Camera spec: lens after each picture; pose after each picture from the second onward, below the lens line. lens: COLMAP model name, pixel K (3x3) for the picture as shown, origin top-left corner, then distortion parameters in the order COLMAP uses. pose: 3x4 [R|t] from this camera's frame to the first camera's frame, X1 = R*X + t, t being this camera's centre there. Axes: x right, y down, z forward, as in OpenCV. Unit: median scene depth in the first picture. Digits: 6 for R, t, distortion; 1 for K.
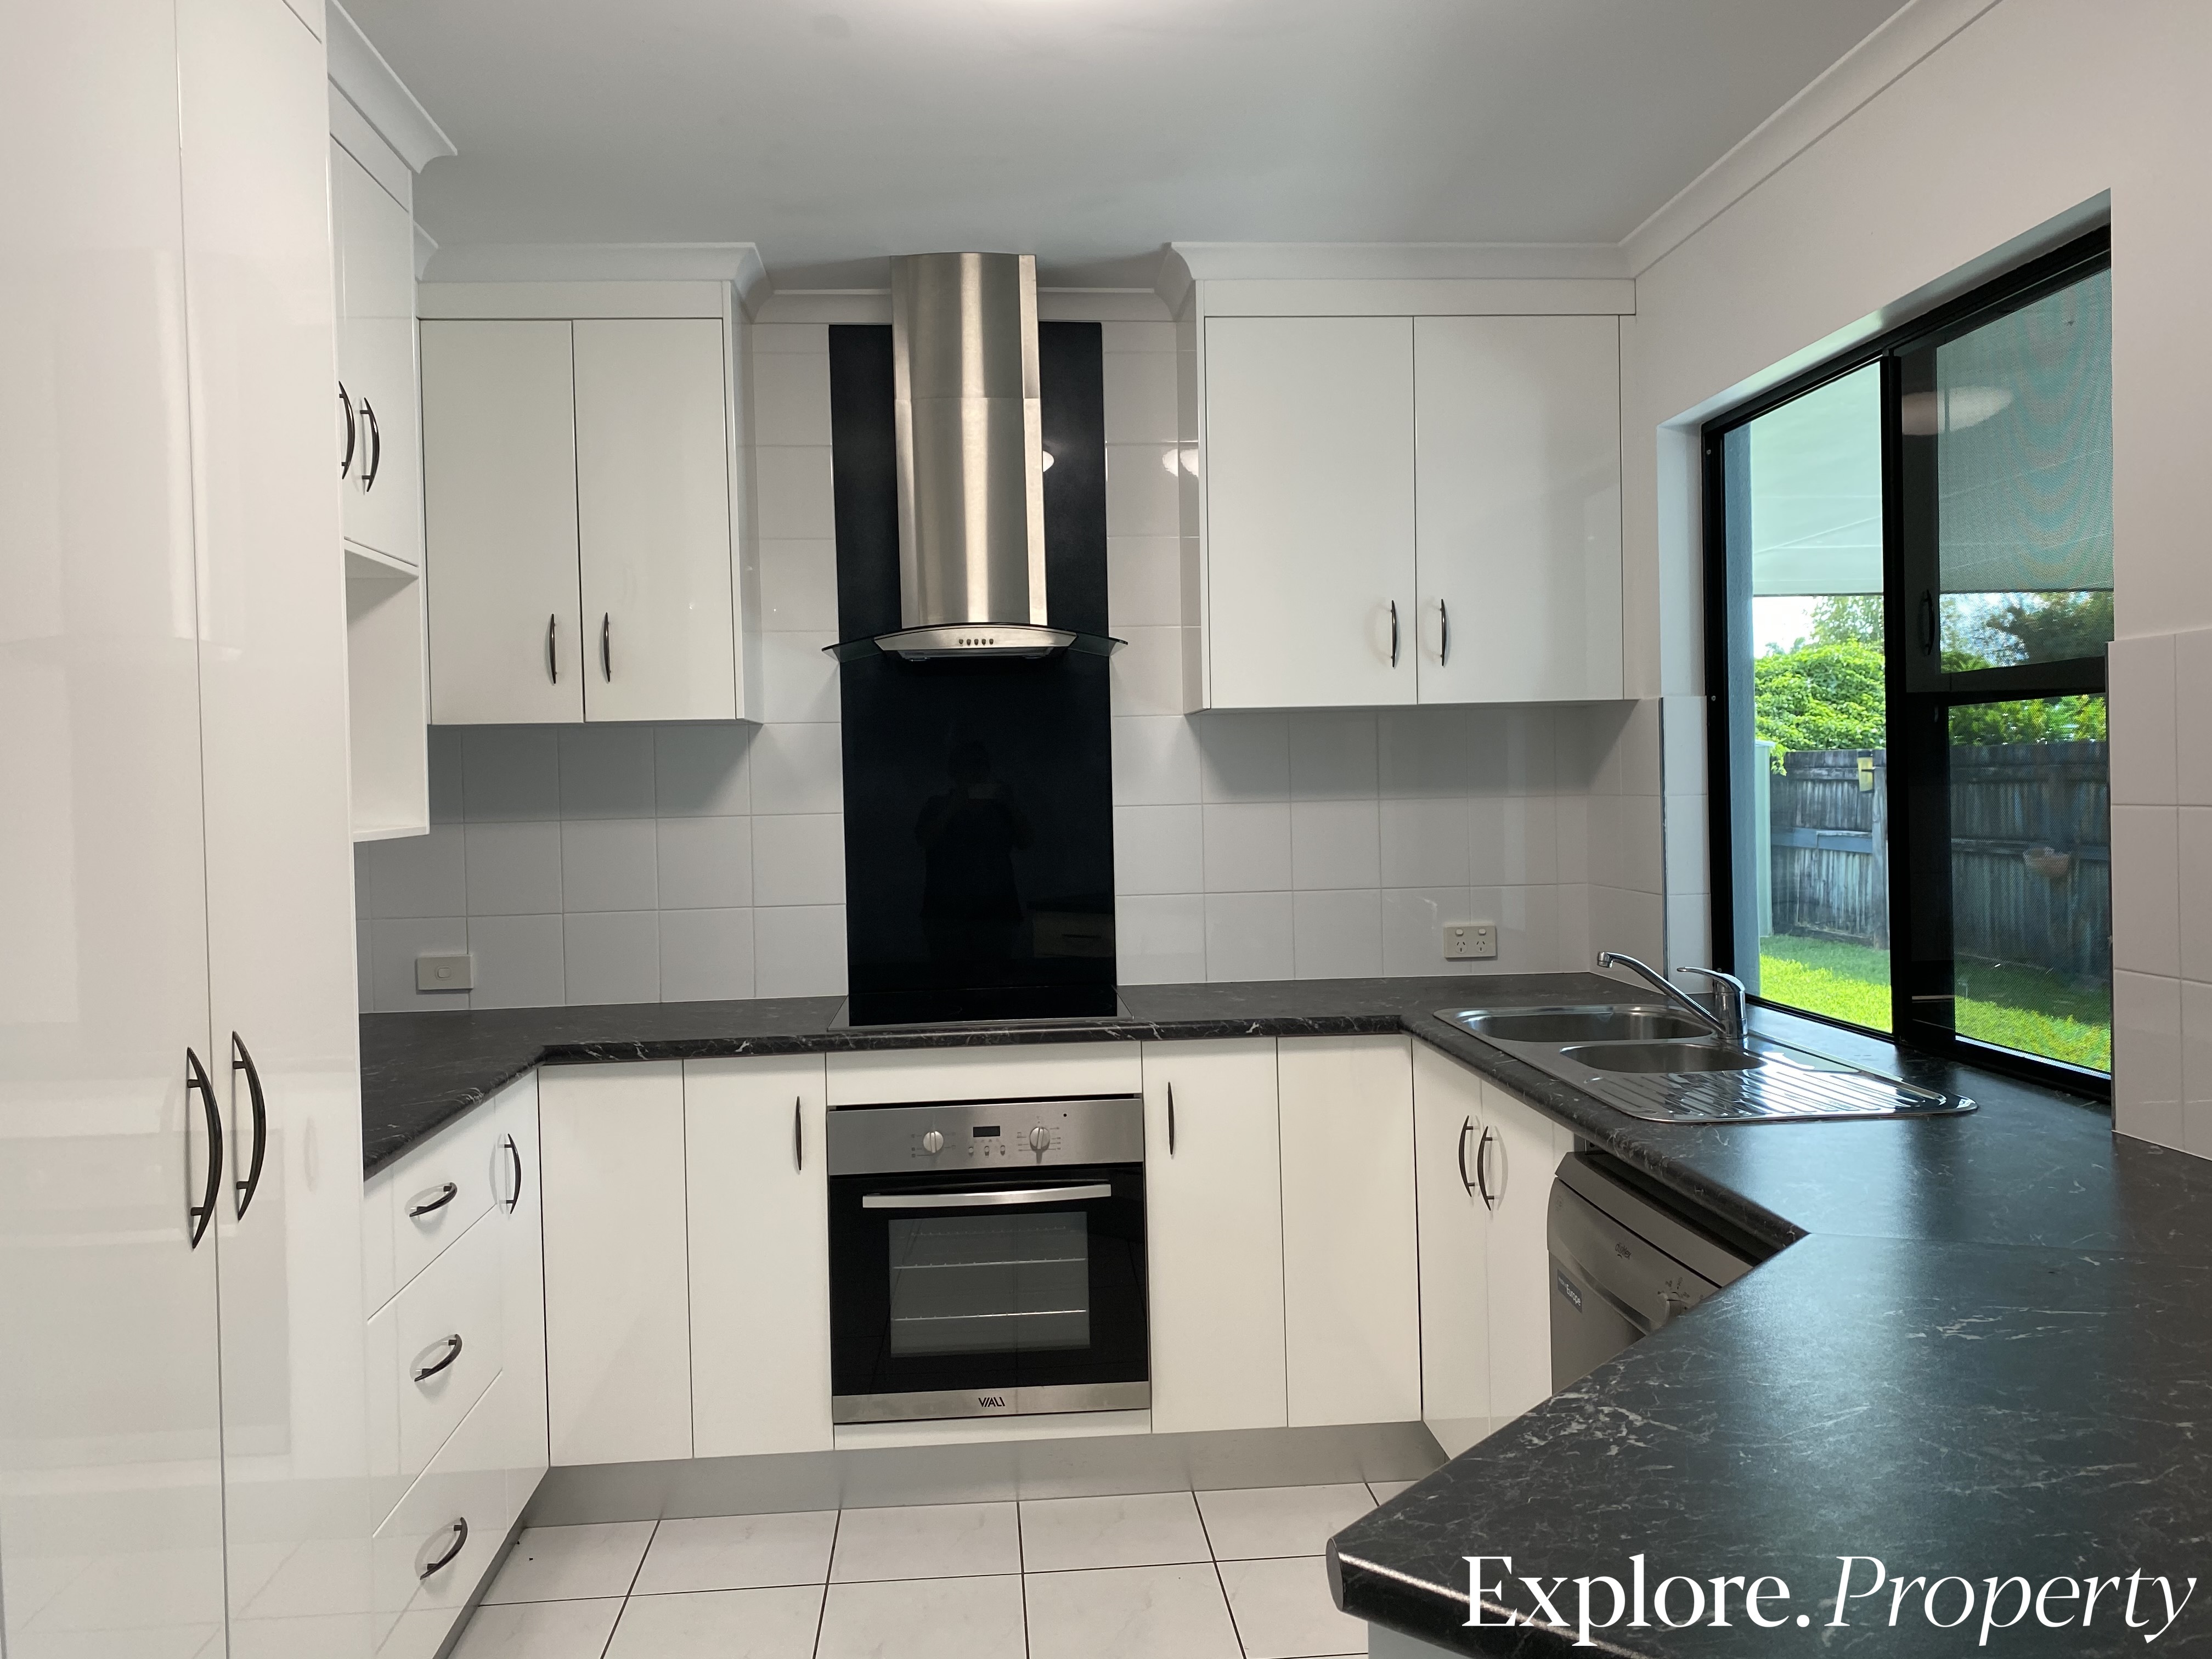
lens RADIAL K [[1694.5, 0, 1106.8], [0, 1694.5, 830.6], [0, 0, 1]] dist [0.017305, -0.006765]
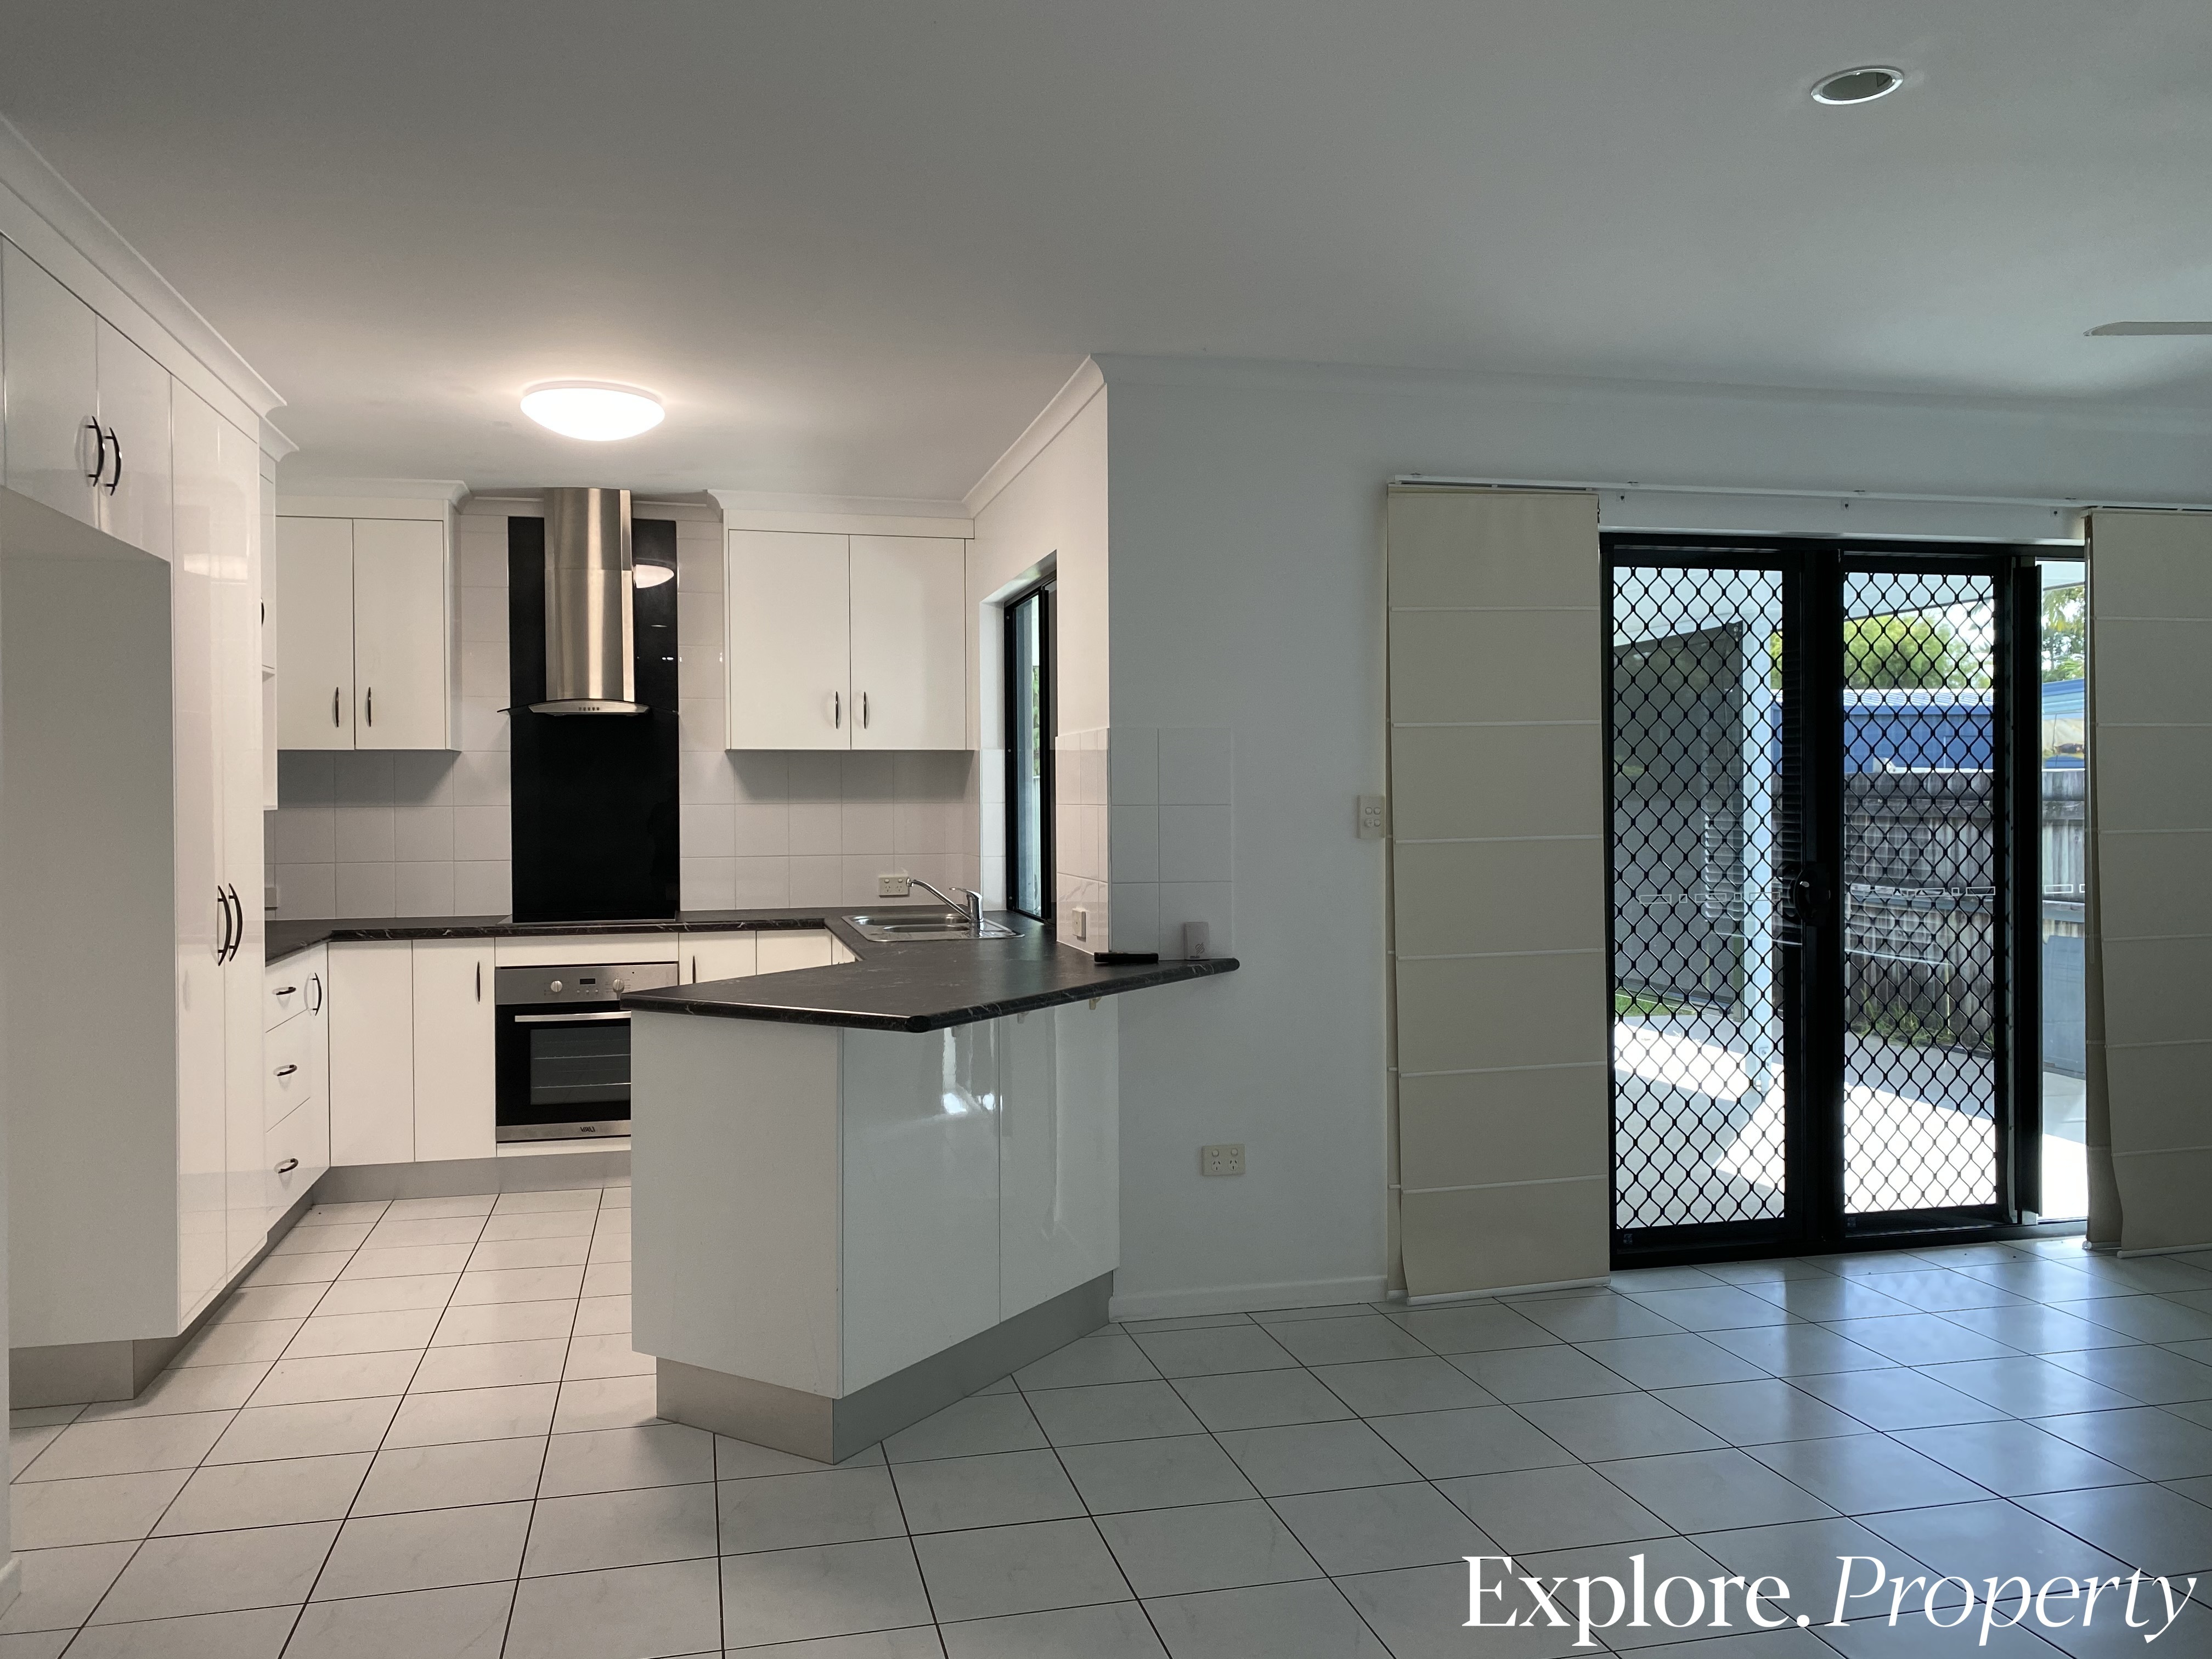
lens RADIAL K [[1694.5, 0, 1104.3], [0, 1694.5, 824.9], [0, 0, 1]] dist [0.017305, -0.006765]
pose [[0.986289, 0.016253, 0.164223, 0.162313], [-0.013790, 0.999775, -0.016129, 0.030232], [-0.164448, 0.013643, 0.986291, -0.828352]]
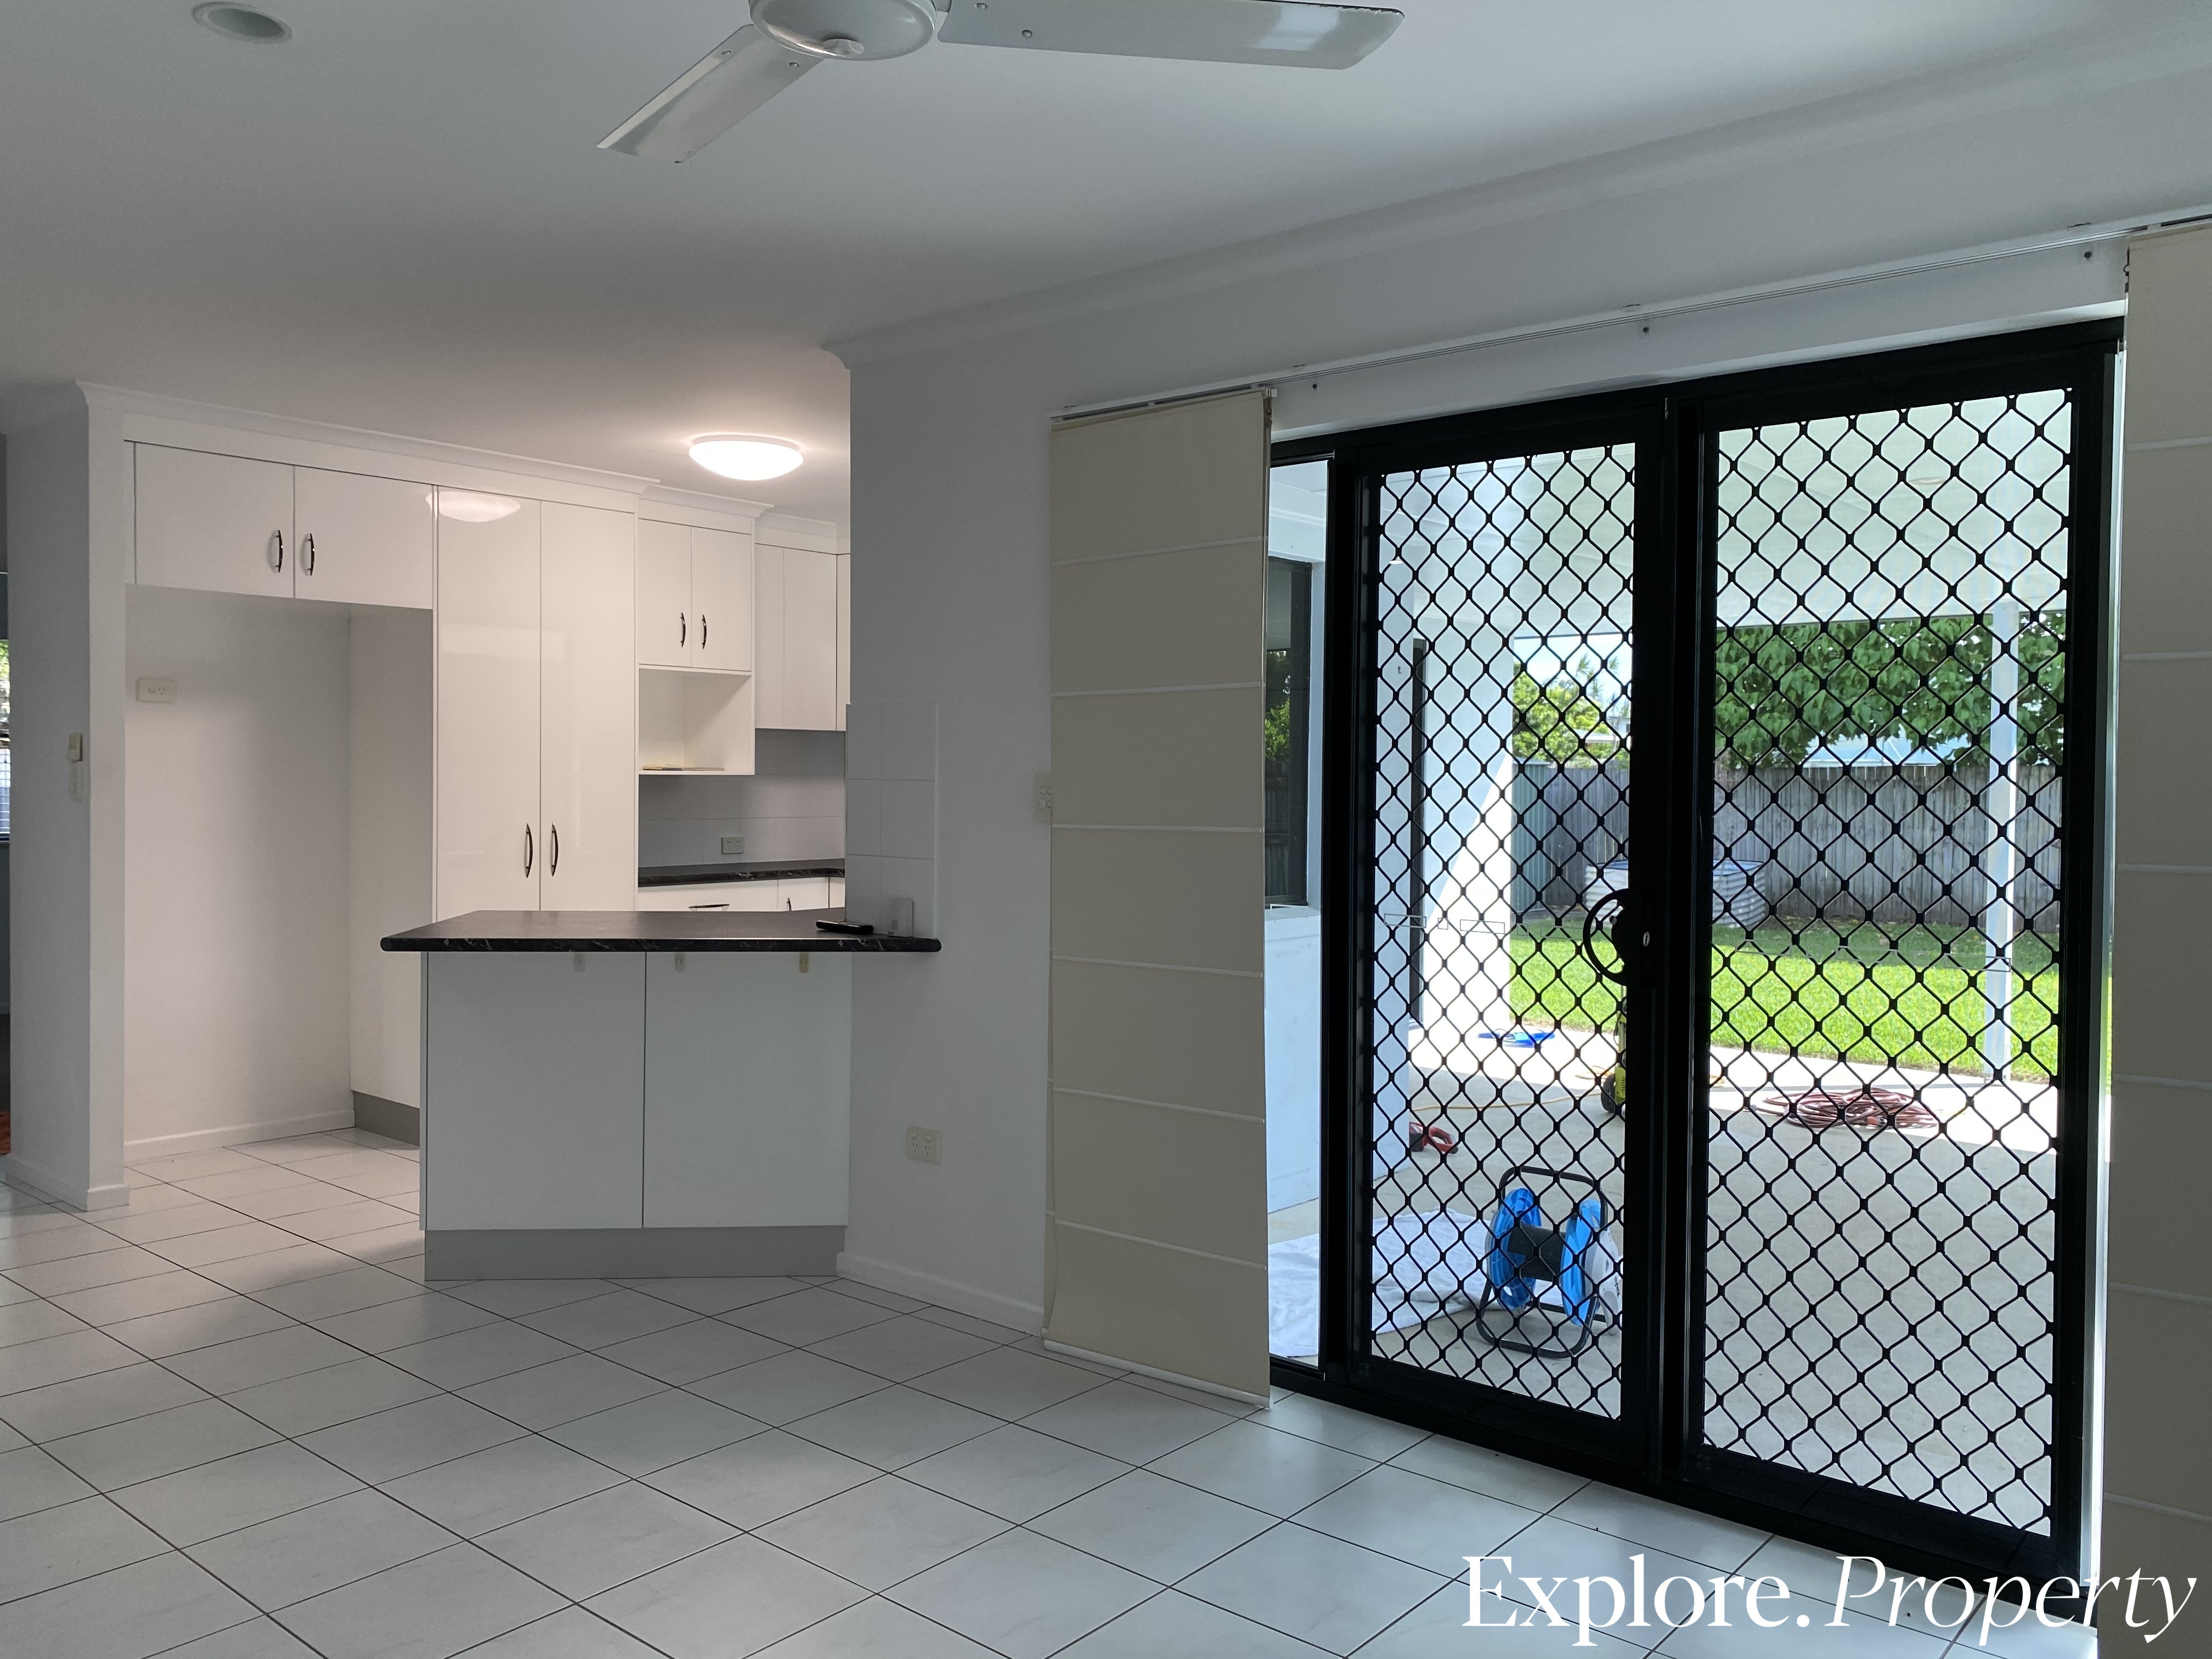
lens RADIAL K [[1694.5, 0, 1107.2], [0, 1694.5, 811.4], [0, 0, 1]] dist [0.017305, -0.006765]
pose [[0.713302, 0.049520, -0.699105, 1.880072], [-0.050043, 0.998553, 0.019671, -0.030770], [0.699068, 0.020954, 0.714748, -0.221733]]
